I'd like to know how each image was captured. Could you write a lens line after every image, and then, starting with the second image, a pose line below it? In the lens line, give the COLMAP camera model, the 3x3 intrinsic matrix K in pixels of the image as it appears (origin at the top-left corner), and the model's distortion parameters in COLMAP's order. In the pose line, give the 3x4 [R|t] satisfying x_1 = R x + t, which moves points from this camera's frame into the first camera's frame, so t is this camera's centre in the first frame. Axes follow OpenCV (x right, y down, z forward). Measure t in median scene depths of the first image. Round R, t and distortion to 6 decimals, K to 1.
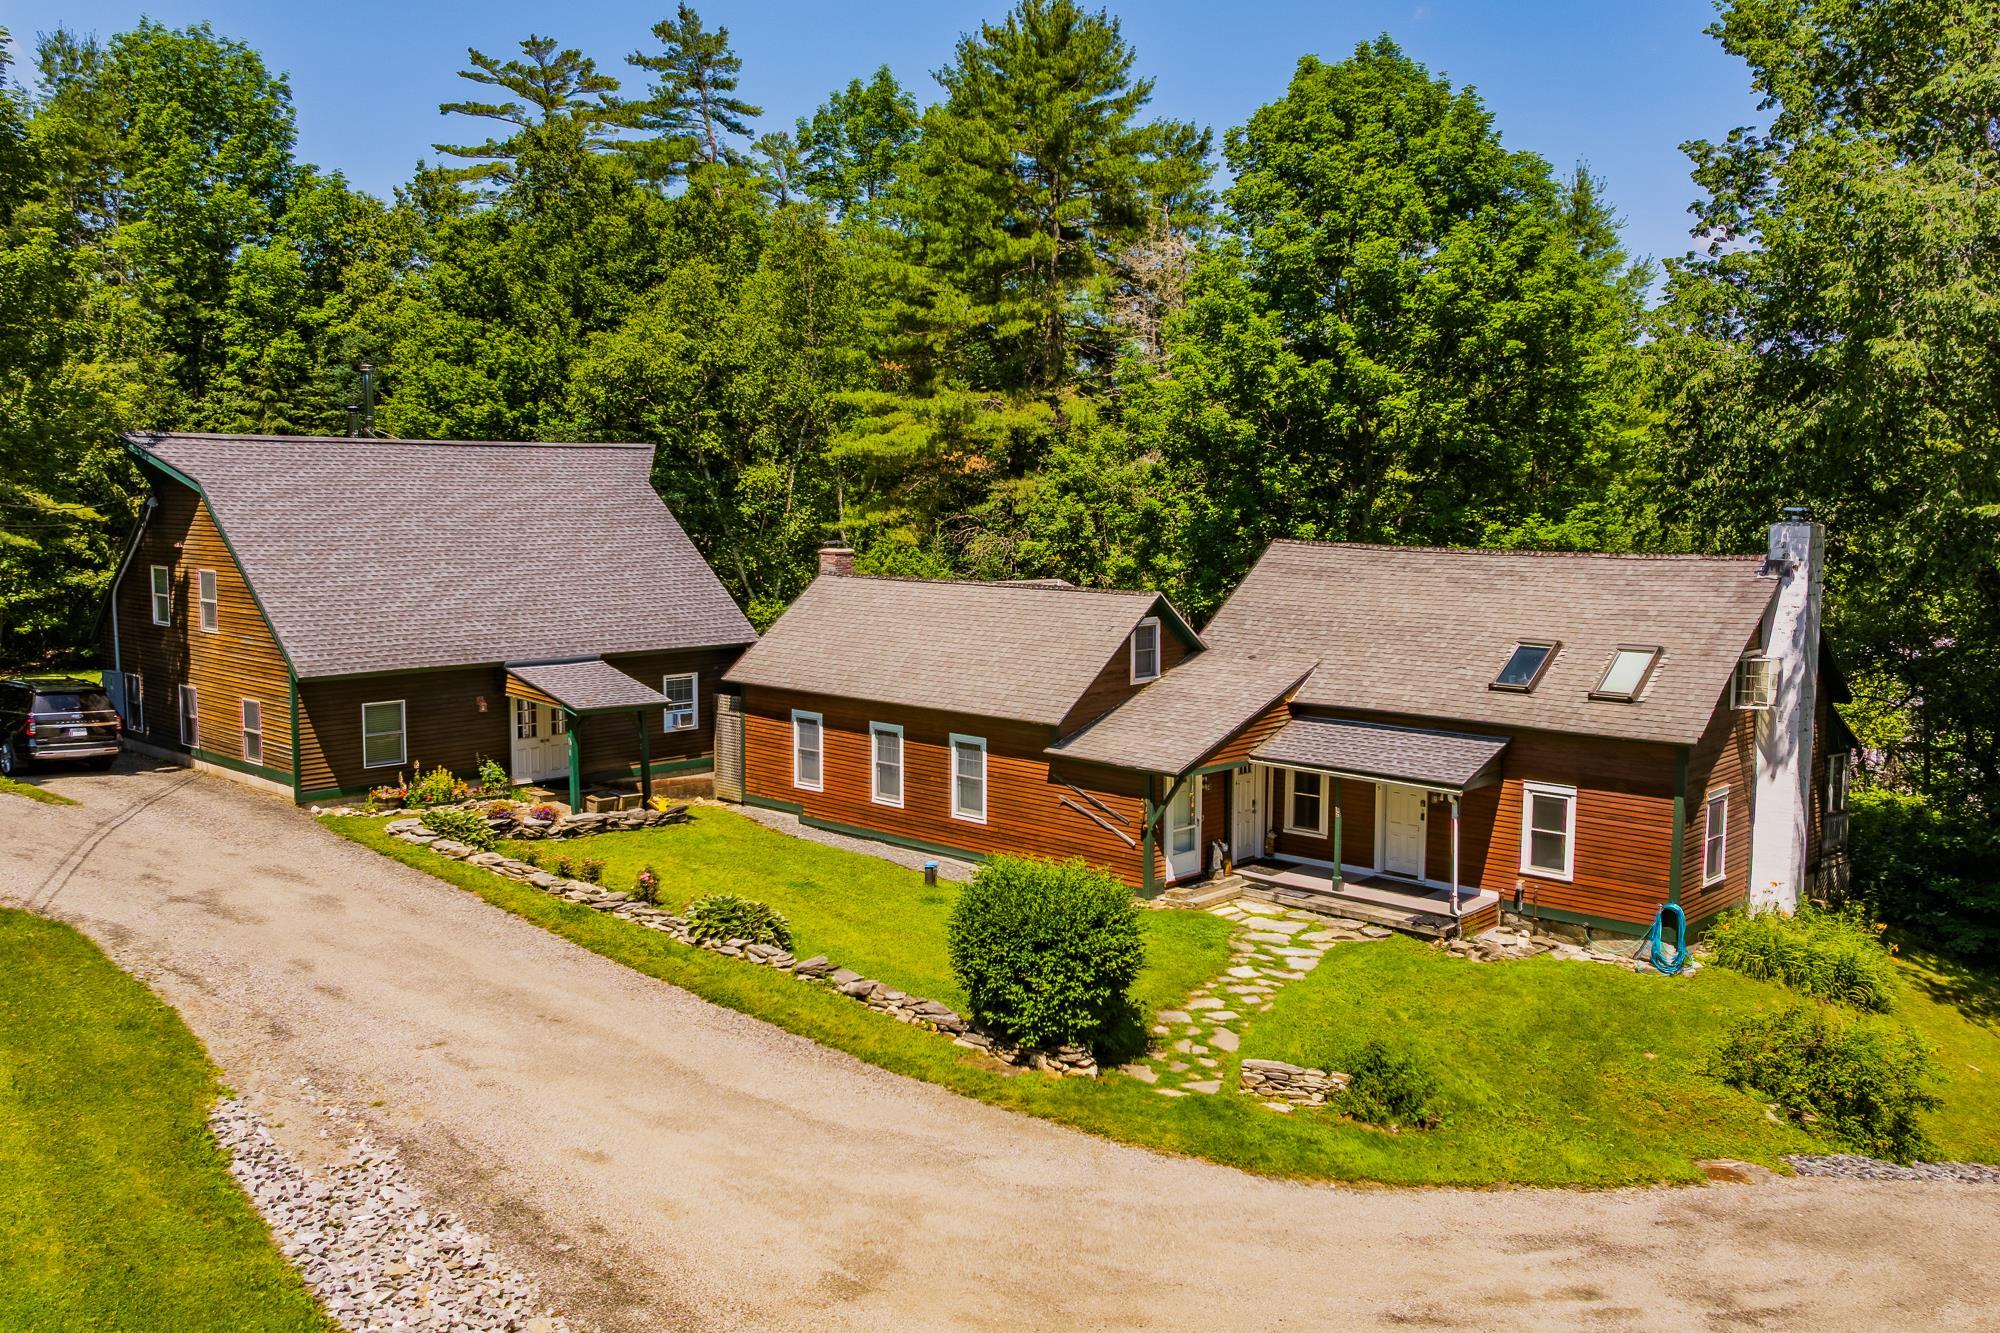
lens RADIAL K [[1624.9, 0, 1000.0], [0, 1624.9, 666.5], [0, 0, 1]] dist [-0.043047, -0.005844]
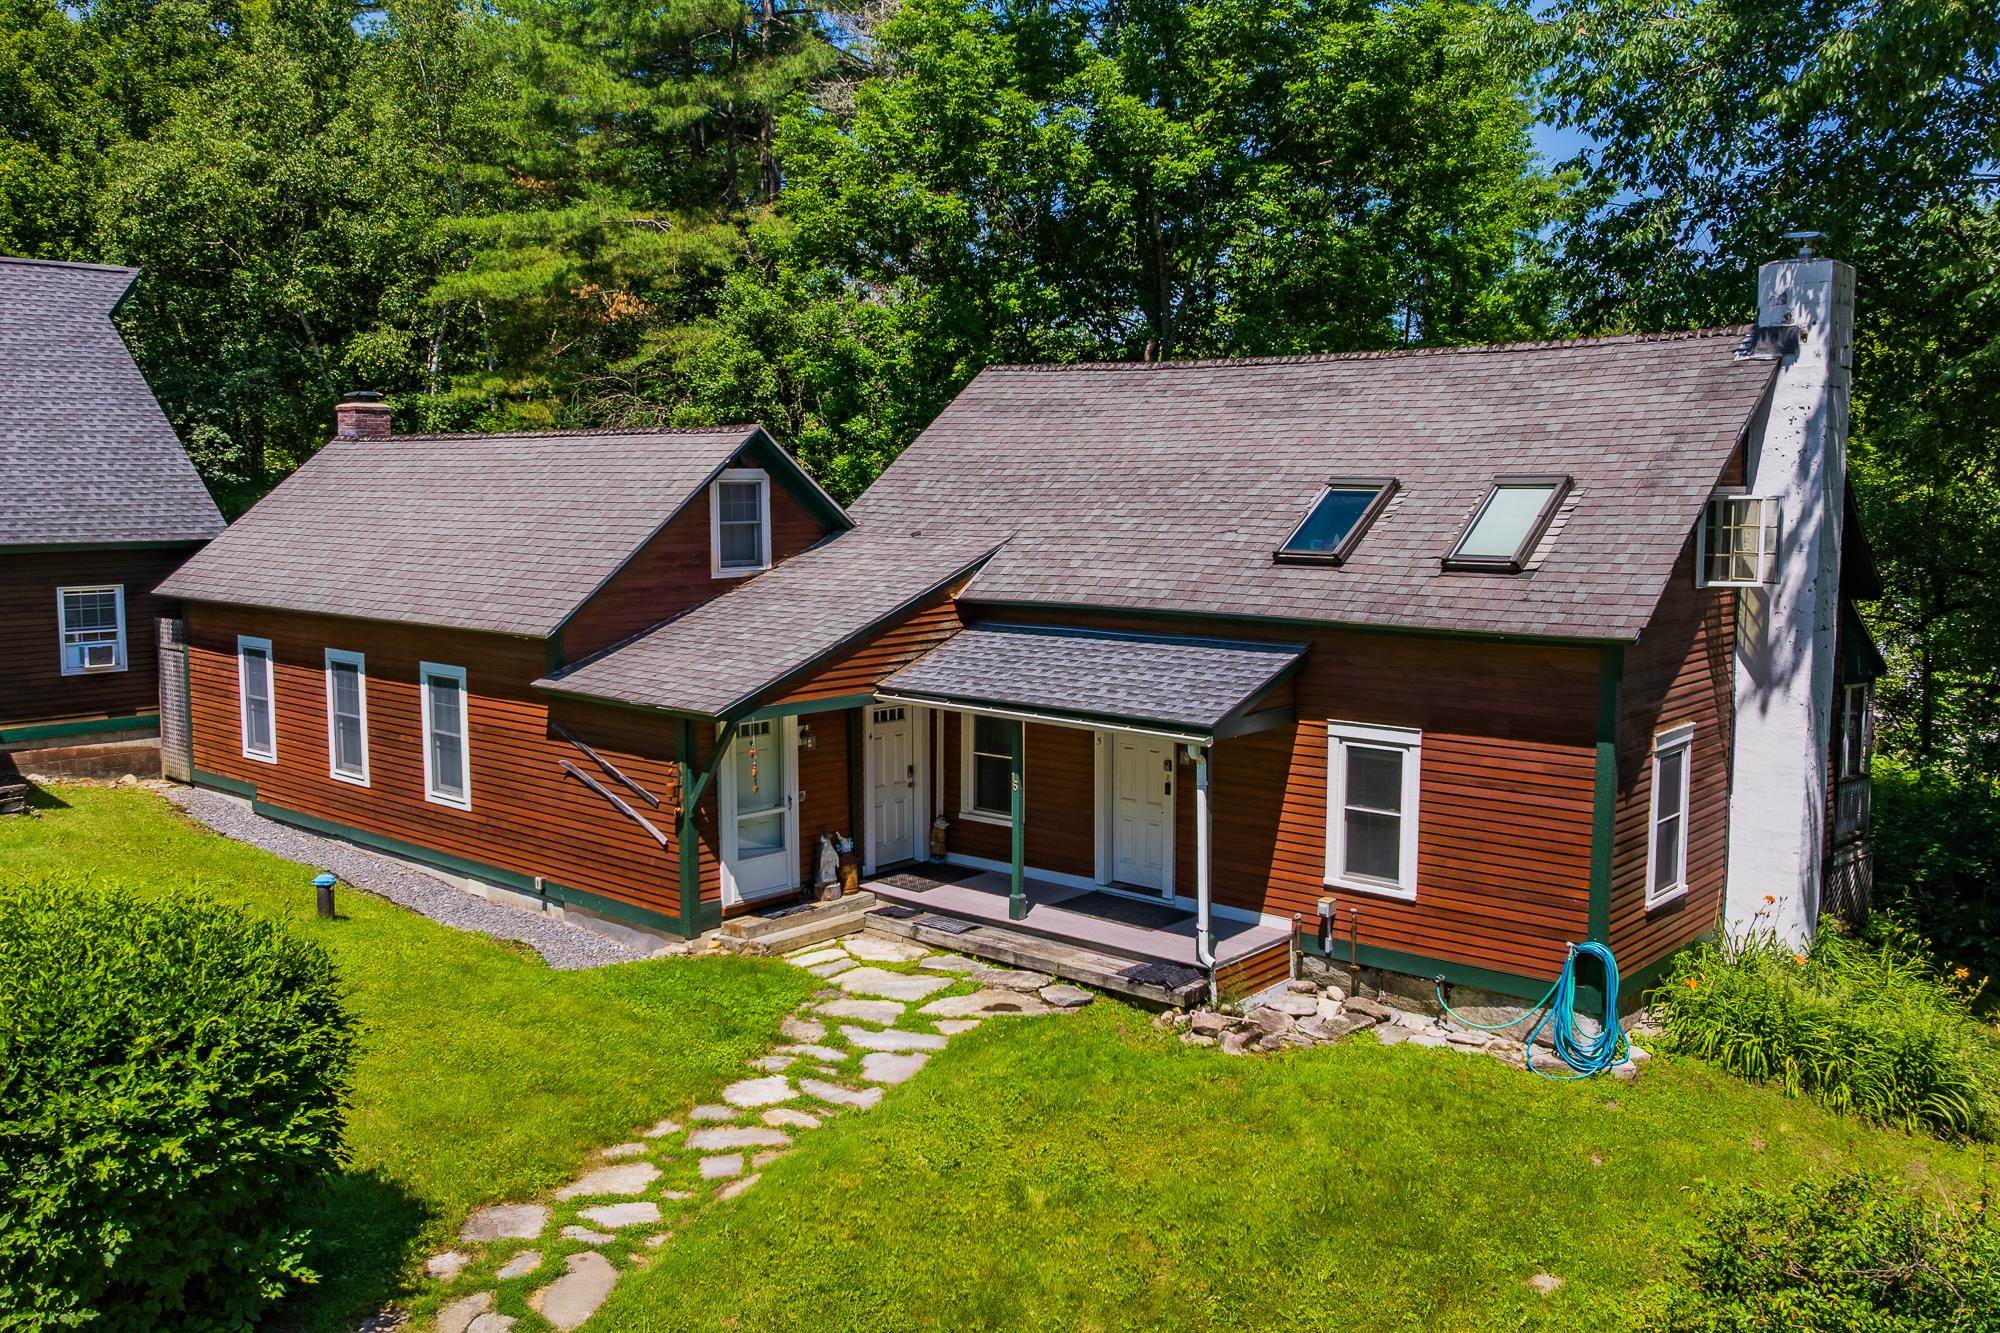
lens RADIAL K [[1651.0, 0, 1011.1], [0, 1651.0, 656.5], [0, 0, 1]] dist [-0.028020, -0.008299]
pose [[0.998699, -0.007852, 0.050381, 0.184075], [0.007841, 0.999969, 0.000415, 0.047059], [-0.050383, -0.000020, 0.998730, 0.432753]]
